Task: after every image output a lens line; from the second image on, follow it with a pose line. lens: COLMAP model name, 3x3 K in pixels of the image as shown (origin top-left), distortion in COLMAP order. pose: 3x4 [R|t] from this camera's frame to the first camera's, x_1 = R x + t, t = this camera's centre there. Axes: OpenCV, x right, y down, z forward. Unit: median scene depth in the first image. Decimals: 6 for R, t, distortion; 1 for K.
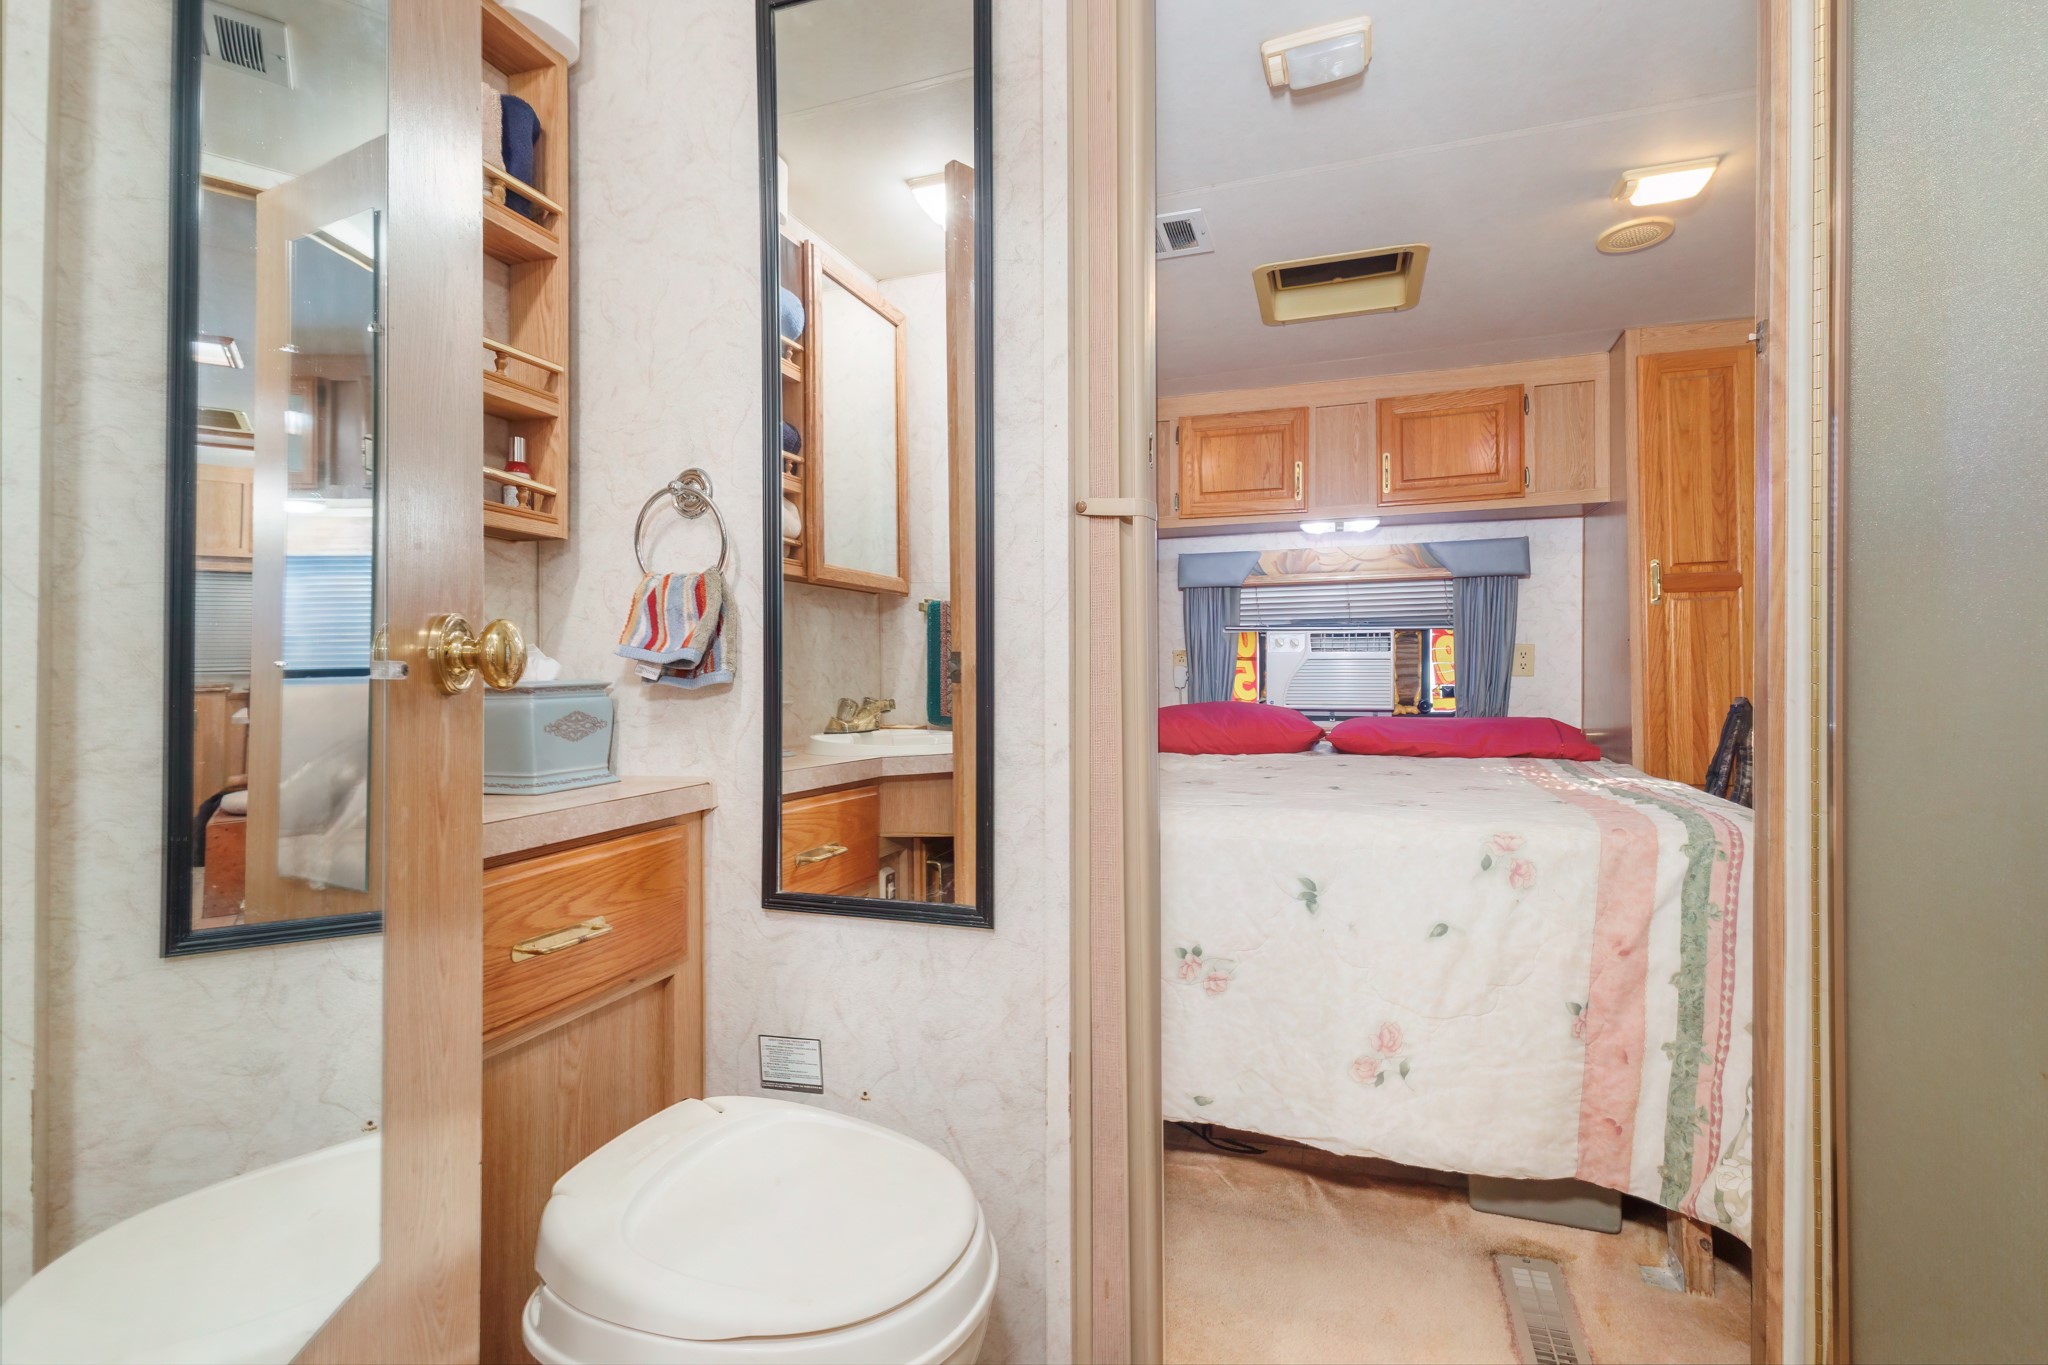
lens RADIAL K [[922.8, 0, 1026.6], [0, 922.8, 684.1], [0, 0, 1]] dist [0.002993, 0.000252]
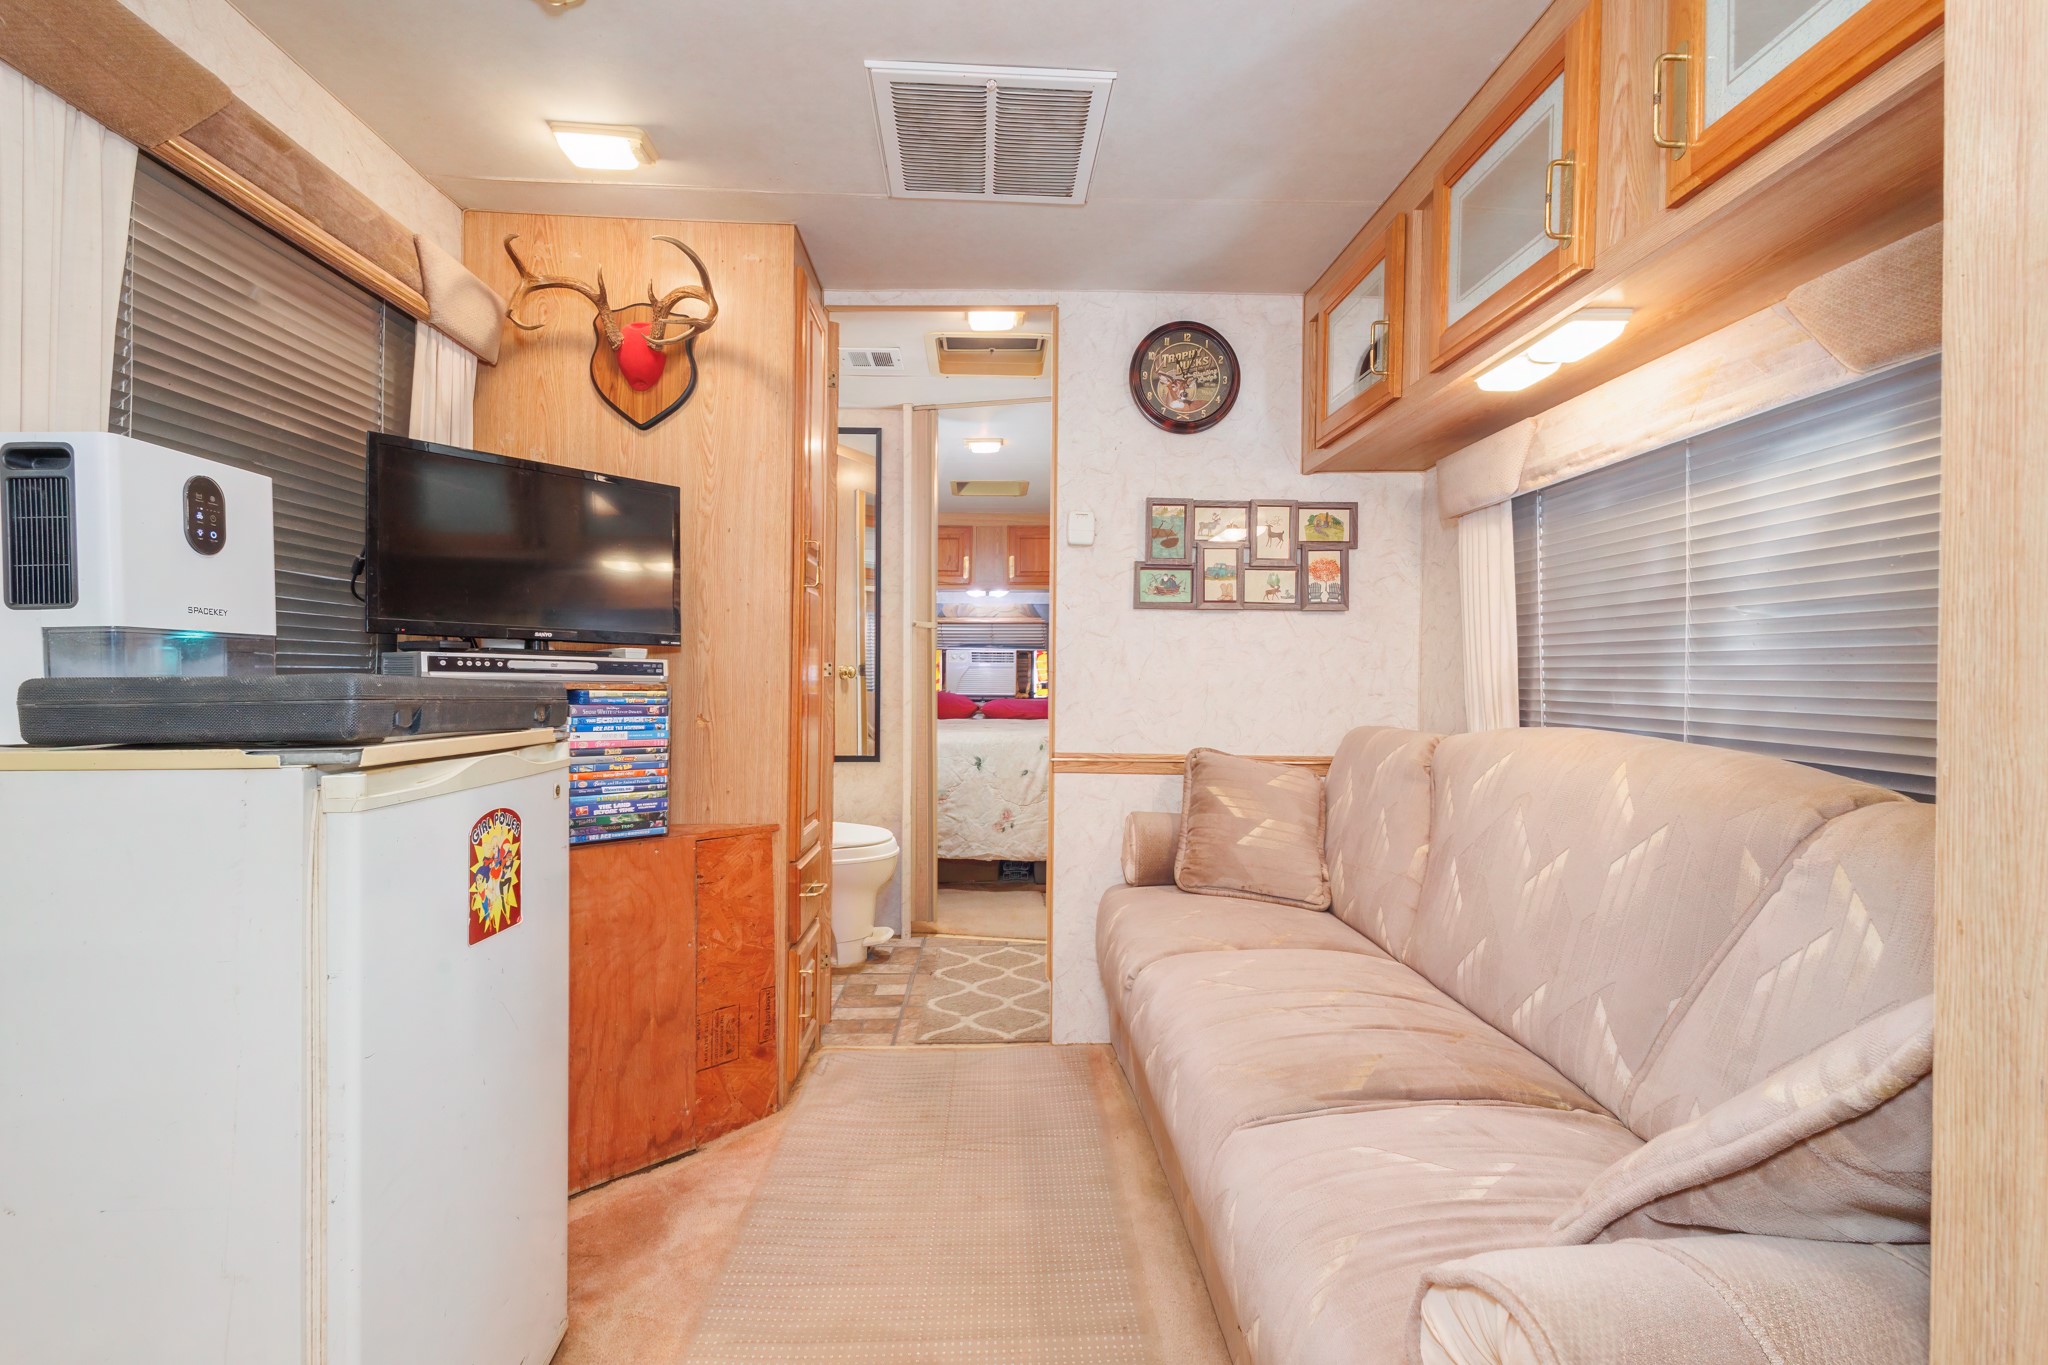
lens RADIAL K [[922.8, 0, 1026.6], [0, 922.8, 684.1], [0, 0, 1]] dist [0.002993, 0.000252]
pose [[0.929539, 0.005052, 0.368689, -0.252243], [-0.006013, 0.999981, 0.001457, 0.002626], [-0.368675, -0.003571, 0.929552, -0.700283]]
